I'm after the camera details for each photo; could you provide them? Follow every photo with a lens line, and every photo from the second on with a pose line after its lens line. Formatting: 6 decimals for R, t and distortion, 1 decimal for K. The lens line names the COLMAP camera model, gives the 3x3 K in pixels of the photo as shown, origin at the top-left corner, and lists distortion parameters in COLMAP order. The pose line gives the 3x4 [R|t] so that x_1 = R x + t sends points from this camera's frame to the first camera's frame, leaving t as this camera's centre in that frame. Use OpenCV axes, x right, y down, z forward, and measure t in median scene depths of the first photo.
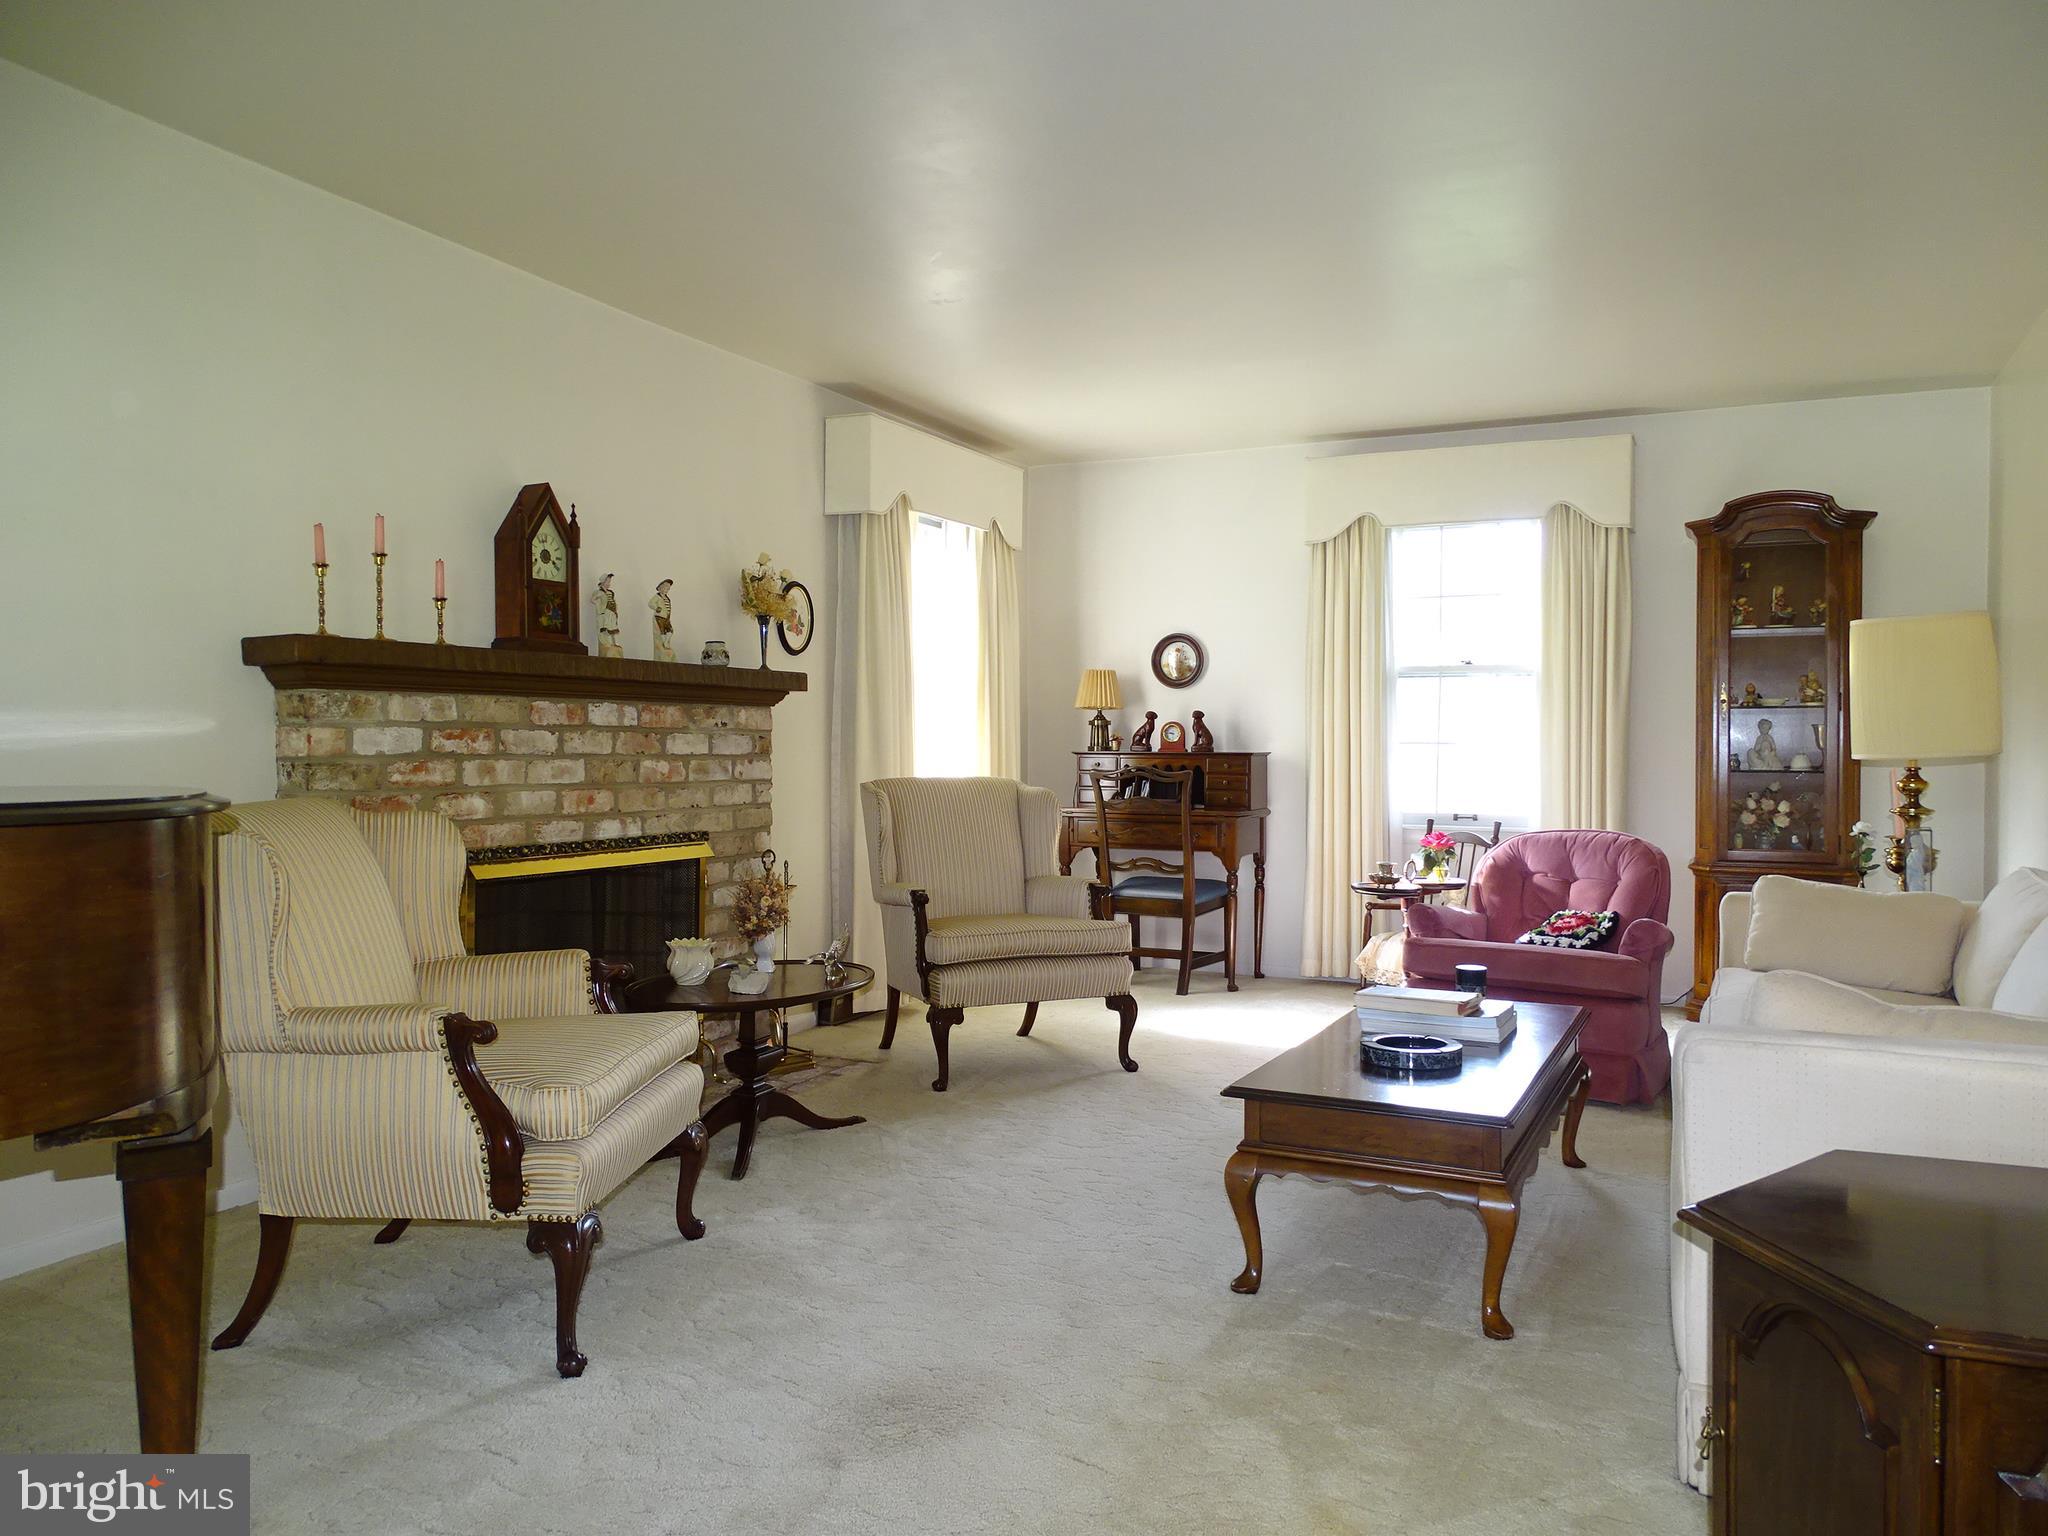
lens RADIAL K [[1451.3, 0, 1024.4], [0, 1451.3, 767.4], [0, 0, 1]] dist [0.009930, -0.013949]
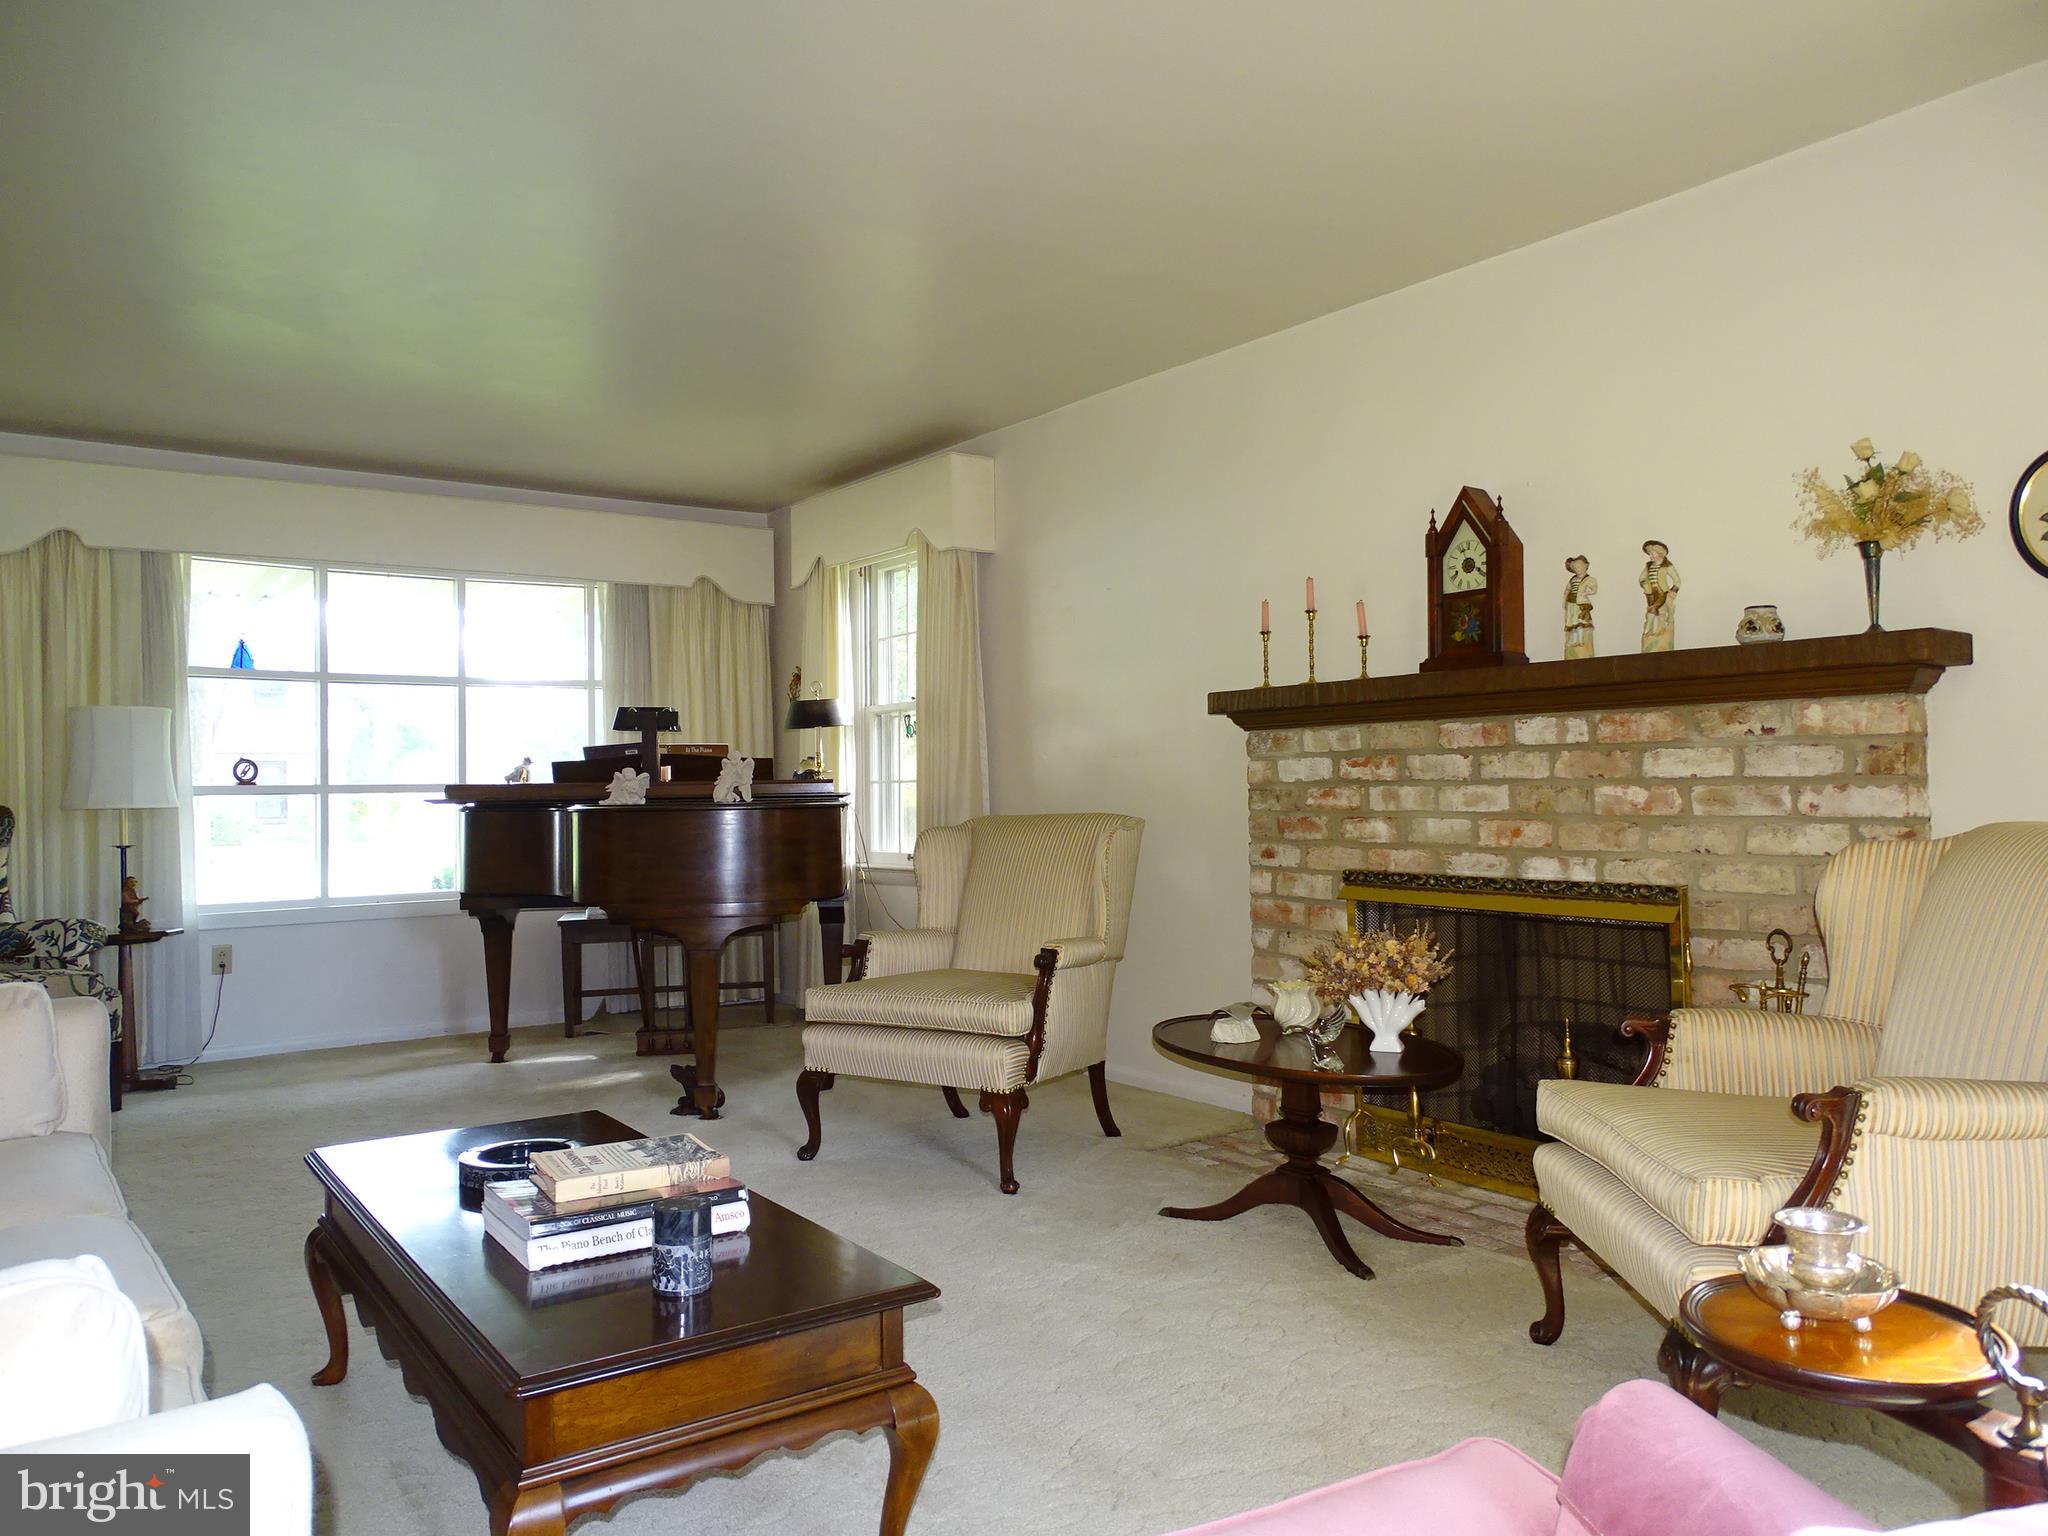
lens RADIAL K [[1451.3, 0, 1023.1], [0, 1451.3, 777.5], [0, 0, 1]] dist [0.009930, -0.013949]
pose [[-0.467376, 0.007286, -0.884029, 0.610610], [0.008100, 0.999959, 0.003959, -0.016107], [0.884022, -0.005311, -0.467416, 1.166626]]
